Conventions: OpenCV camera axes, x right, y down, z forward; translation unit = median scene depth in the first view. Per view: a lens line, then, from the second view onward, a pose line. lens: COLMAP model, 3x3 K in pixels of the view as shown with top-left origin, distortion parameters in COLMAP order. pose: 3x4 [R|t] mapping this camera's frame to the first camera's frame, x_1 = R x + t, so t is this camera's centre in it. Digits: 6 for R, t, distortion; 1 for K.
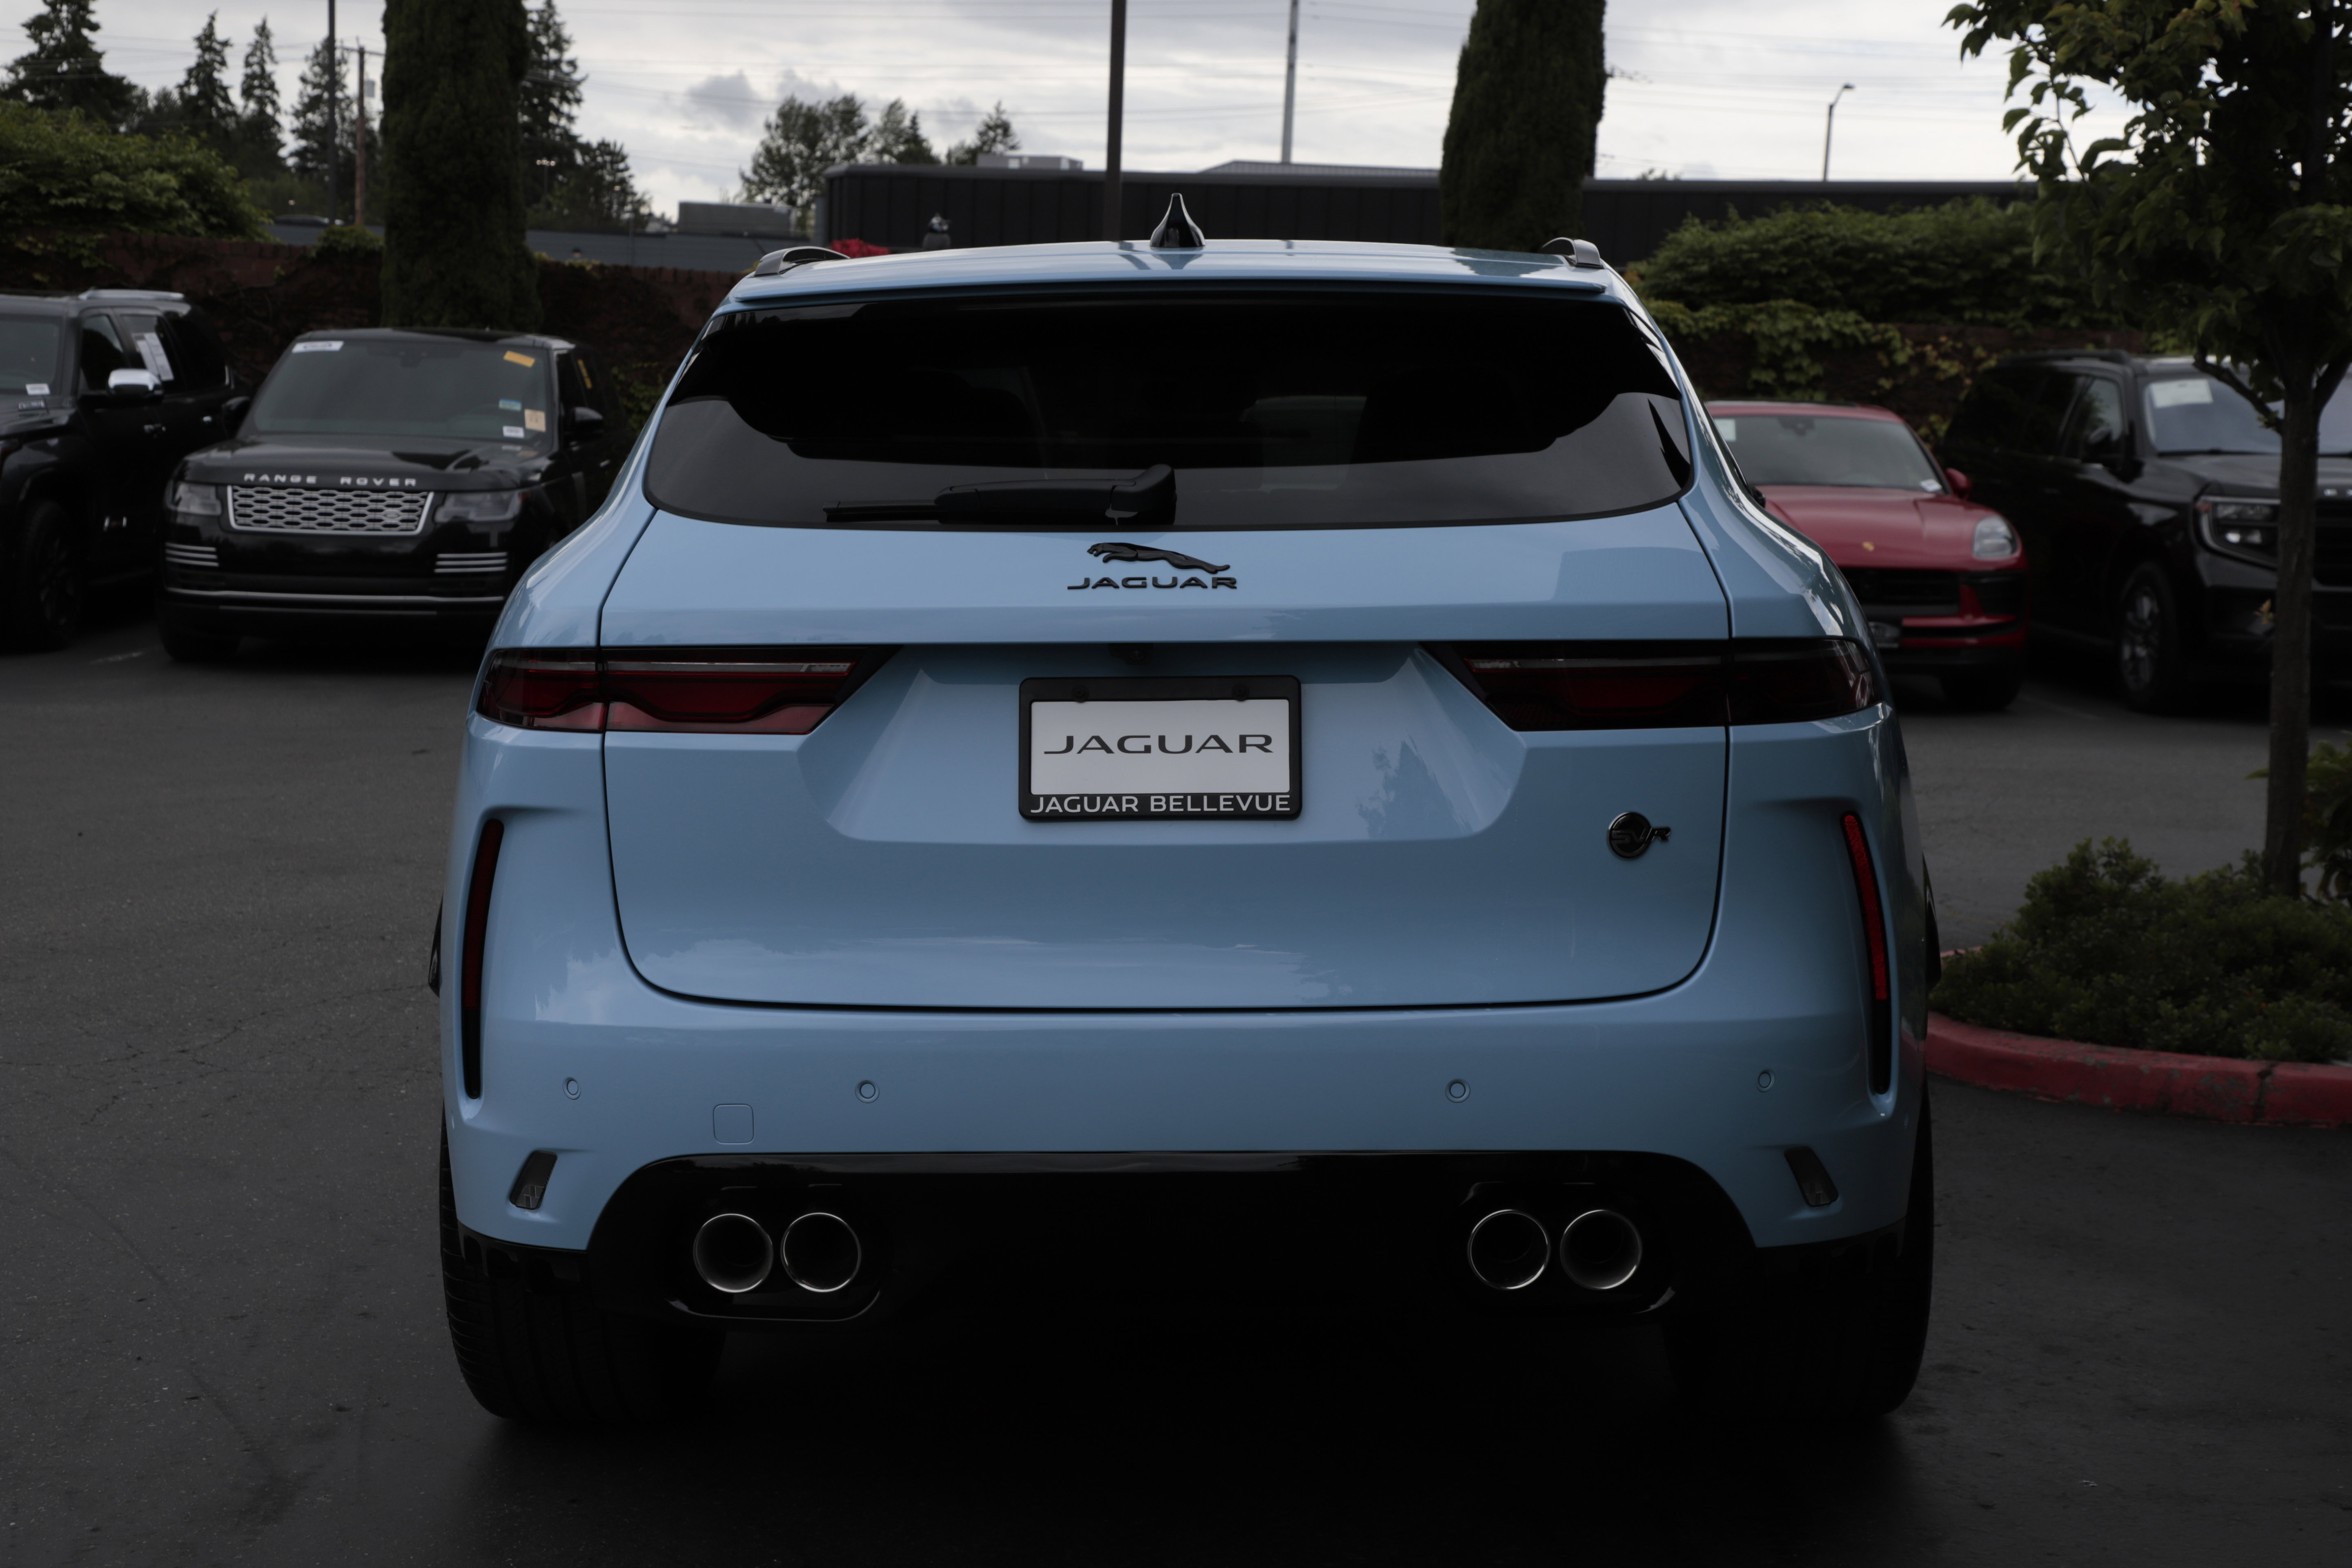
lens RADIAL K [[3449.8, 0, 1172.5], [0, 3449.8, 807.3], [0, 0, 1]] dist [0.244588, 0.000000]
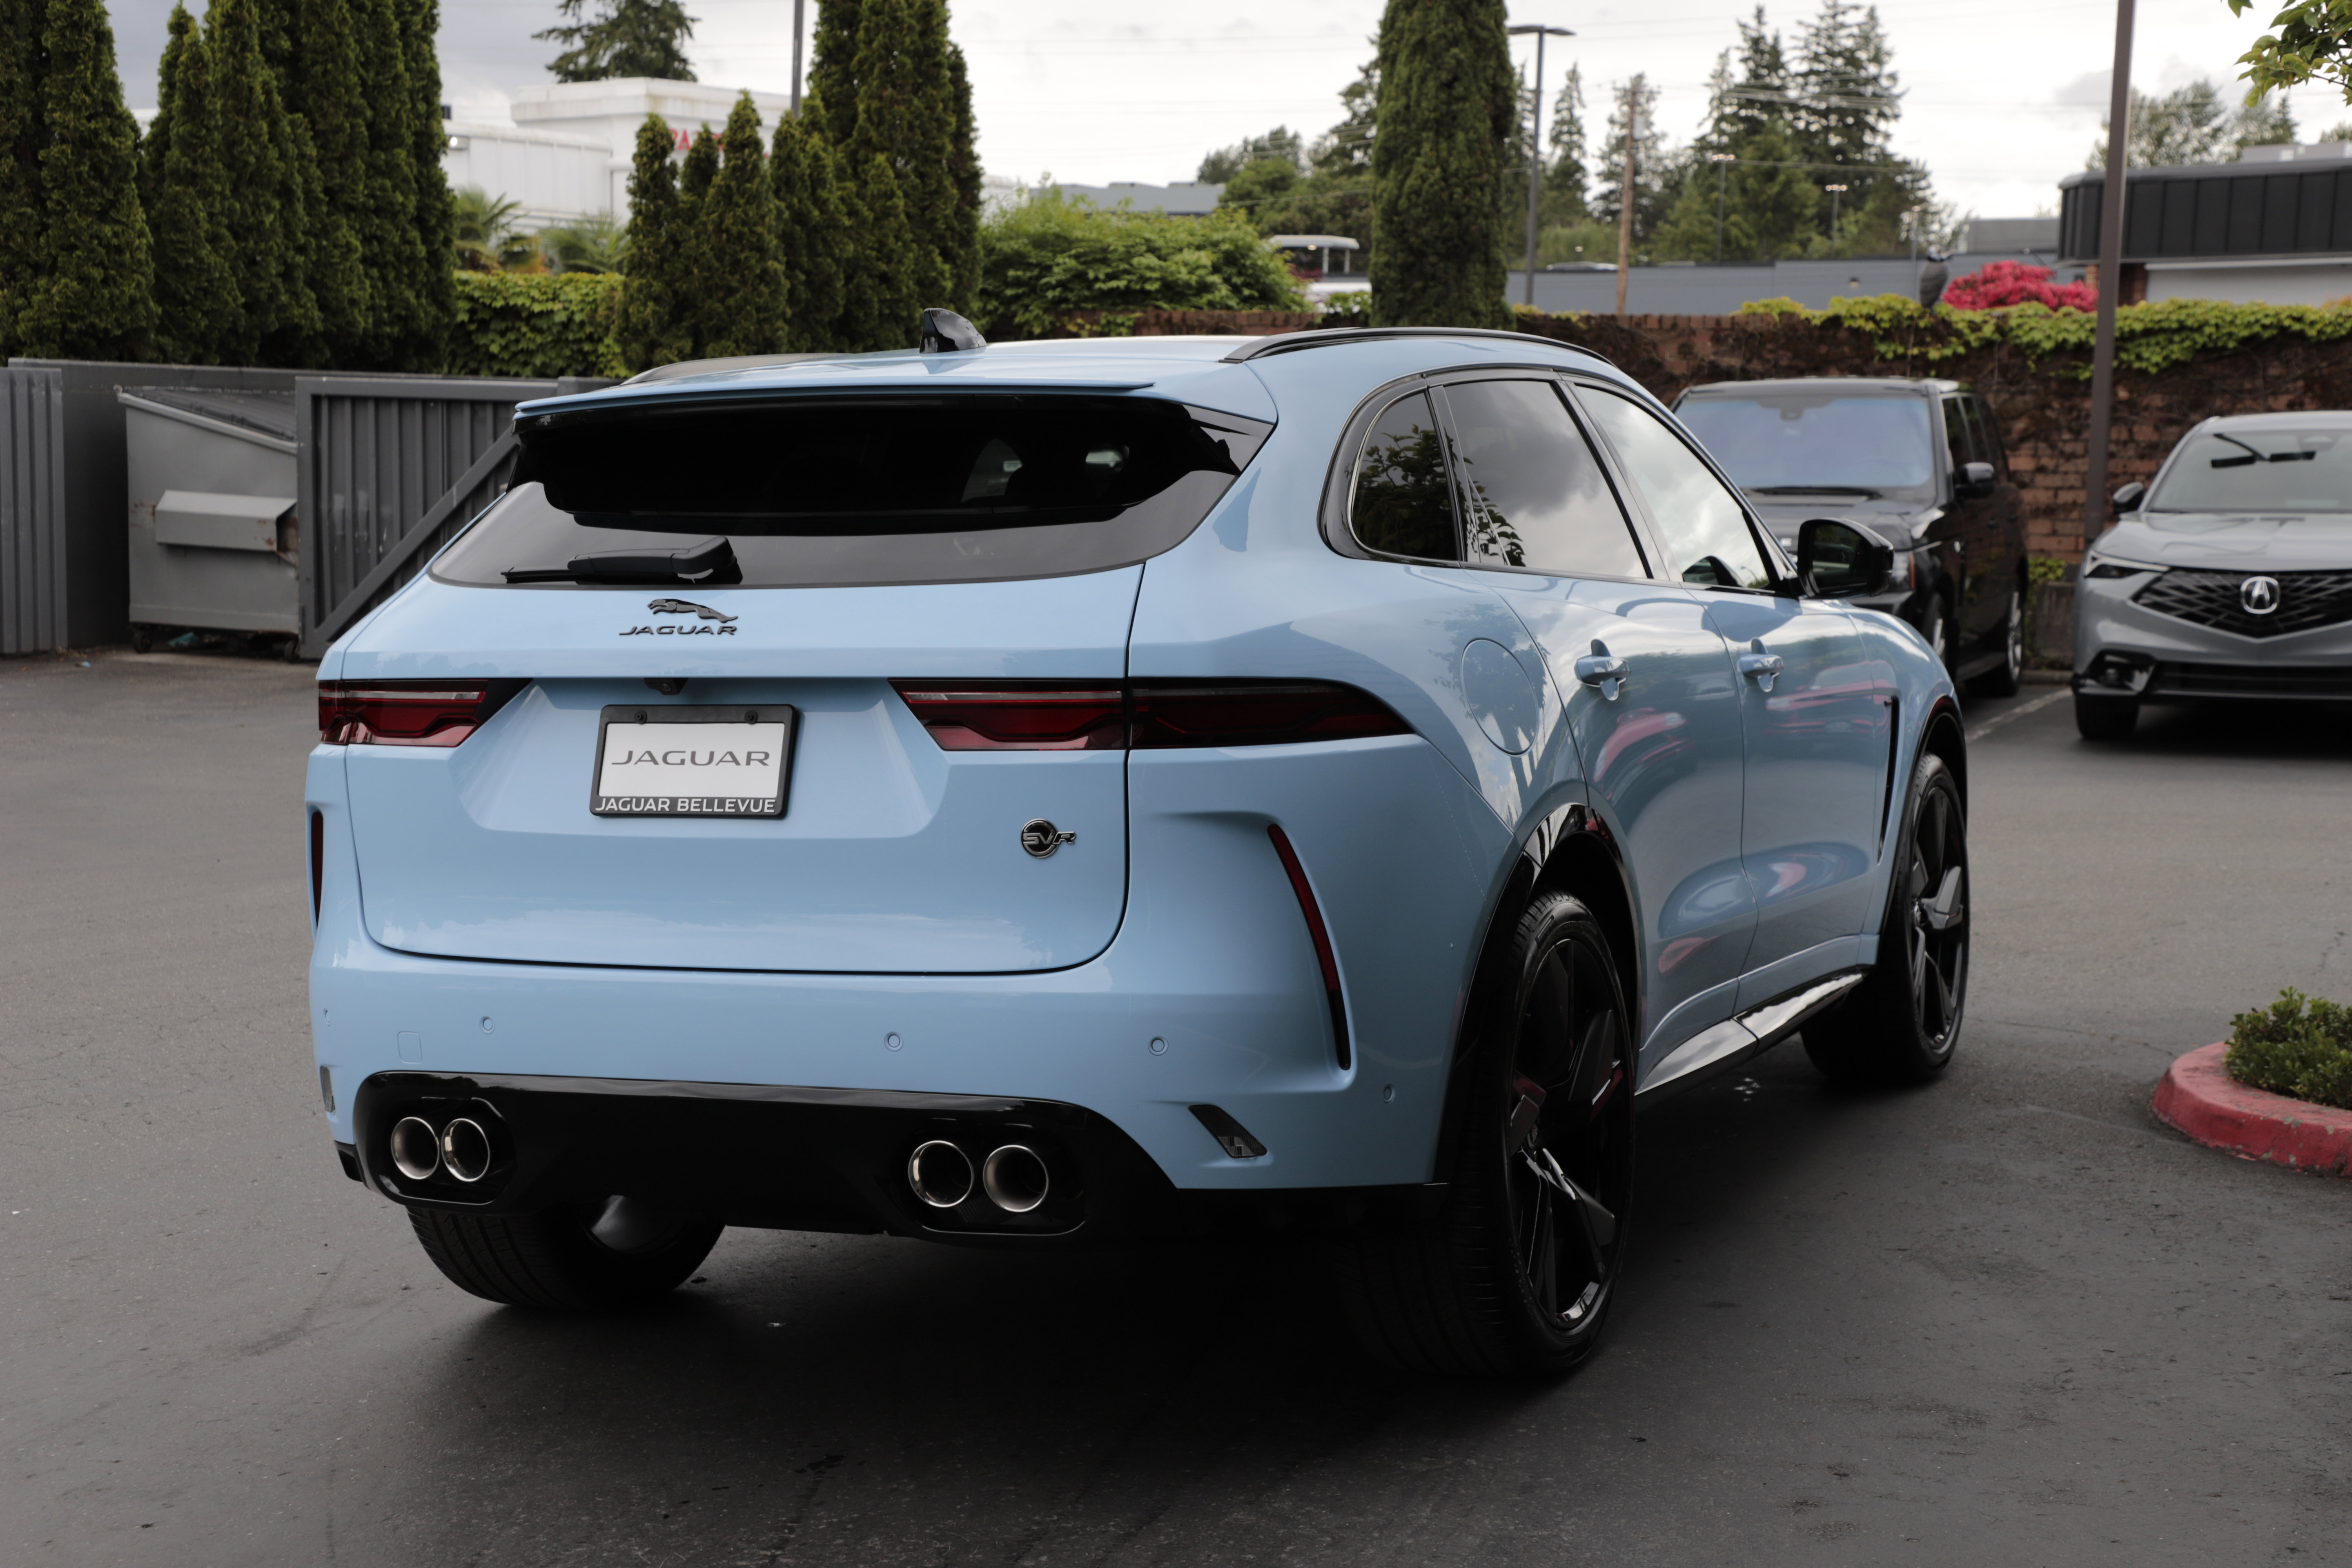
lens RADIAL K [[3891.7, 0, 1207.2], [0, 3891.7, 828.2], [0, 0, 1]] dist [0.312857, 0.000000]
pose [[0.910797, 0.018411, -0.412443, 0.209639], [-0.024670, 0.999647, -0.009857, 0.004636], [0.412116, 0.019153, 0.910930, -0.061927]]
